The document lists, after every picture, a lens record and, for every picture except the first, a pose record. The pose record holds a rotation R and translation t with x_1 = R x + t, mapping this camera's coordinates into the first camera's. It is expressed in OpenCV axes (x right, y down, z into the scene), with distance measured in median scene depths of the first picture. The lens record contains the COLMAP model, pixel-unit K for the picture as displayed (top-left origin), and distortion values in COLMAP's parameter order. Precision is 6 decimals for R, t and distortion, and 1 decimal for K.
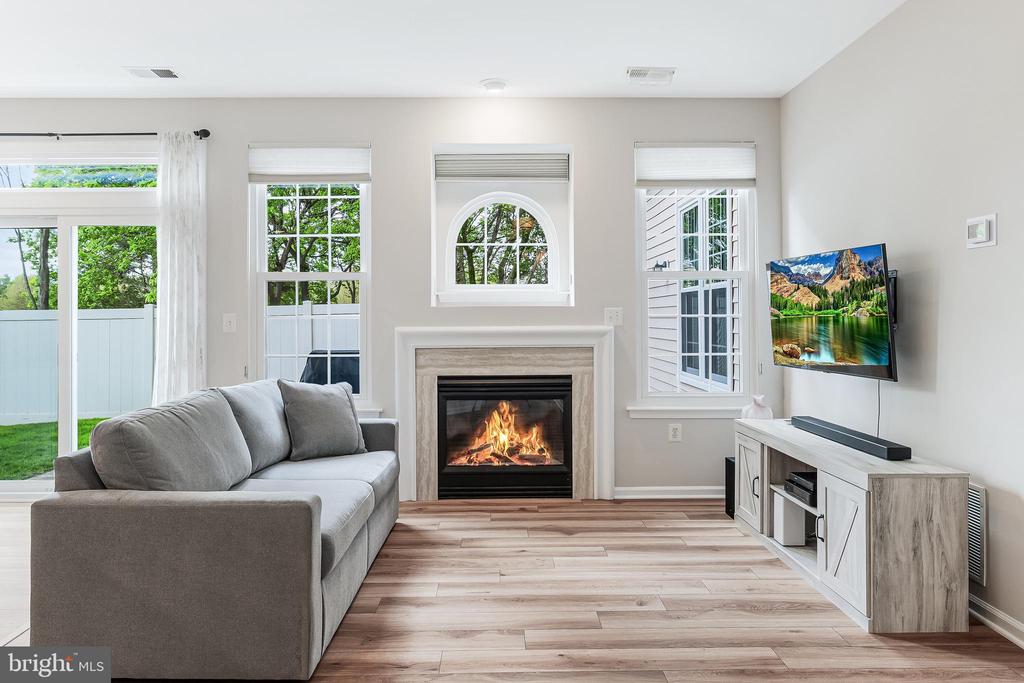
lens RADIAL K [[715.3, 0, 519.0], [0, 715.3, 318.4], [0, 0, 1]] dist [-0.013128, 0.009220]
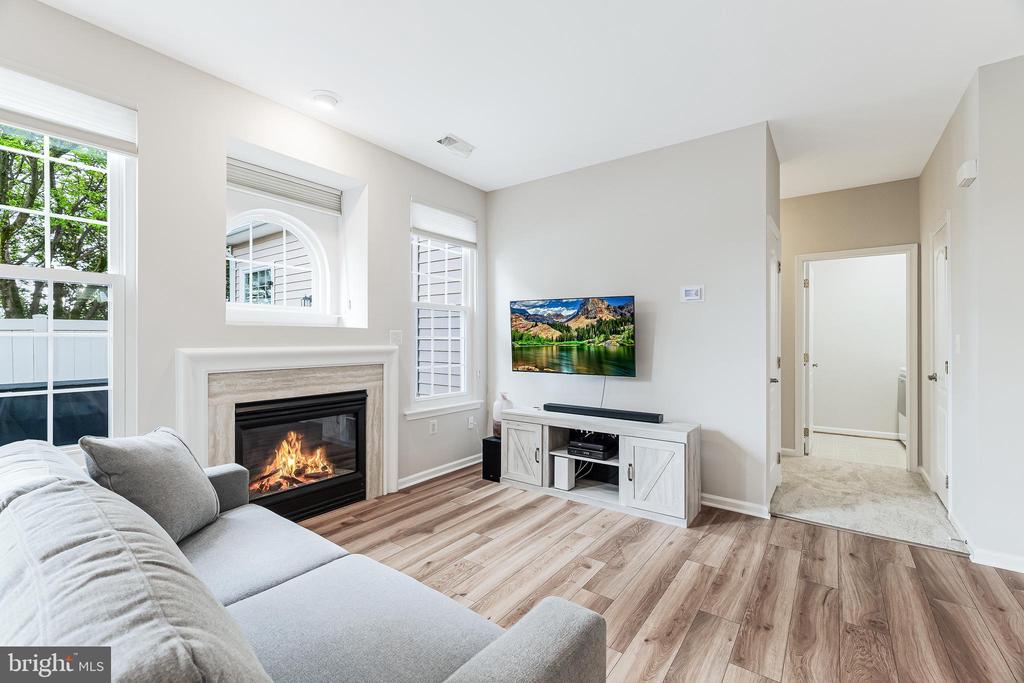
lens RADIAL K [[437.0, 0, 514.0], [0, 437.0, 342.0], [0, 0, 1]] dist [0.002228, -0.000780]
pose [[0.611551, 0.000683, 0.791205, -0.345105], [-0.004155, 0.999989, 0.002348, 0.002079], [-0.791194, -0.004723, 0.611546, 0.422289]]
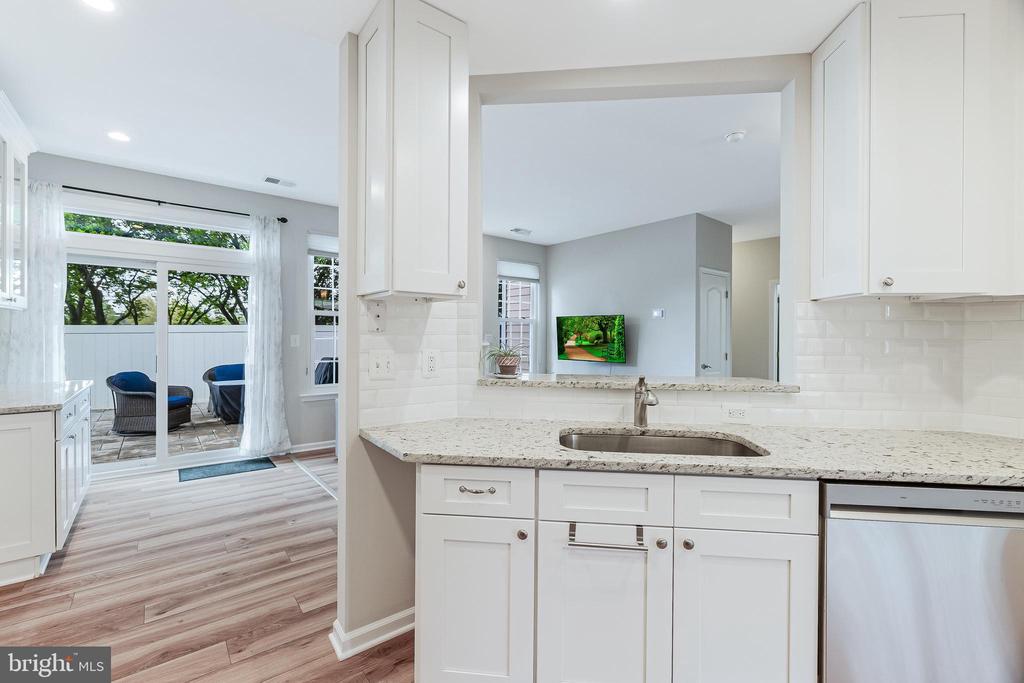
lens RADIAL K [[437.0, 0, 512.6], [0, 437.0, 339.5], [0, 0, 1]] dist [0.002228, -0.000780]
pose [[0.789504, 0.005208, 0.613723, -0.645306], [-0.009811, 0.999943, 0.004135, -0.006163], [-0.613667, -0.009286, 0.789511, -0.072324]]
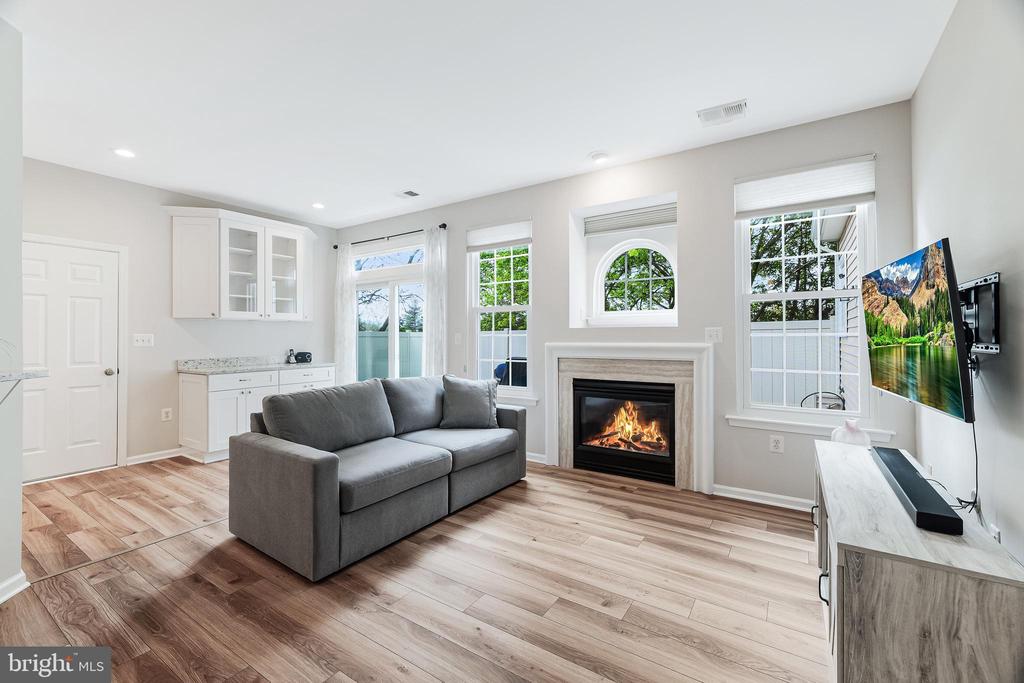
lens RADIAL K [[437.0, 0, 513.4], [0, 437.0, 336.7], [0, 0, 1]] dist [0.002228, -0.000780]
pose [[0.819865, 0.002458, -0.572552, 0.287557], [-0.001803, 0.999997, 0.001711, -0.000622], [0.572554, -0.000371, 0.819867, 0.256090]]
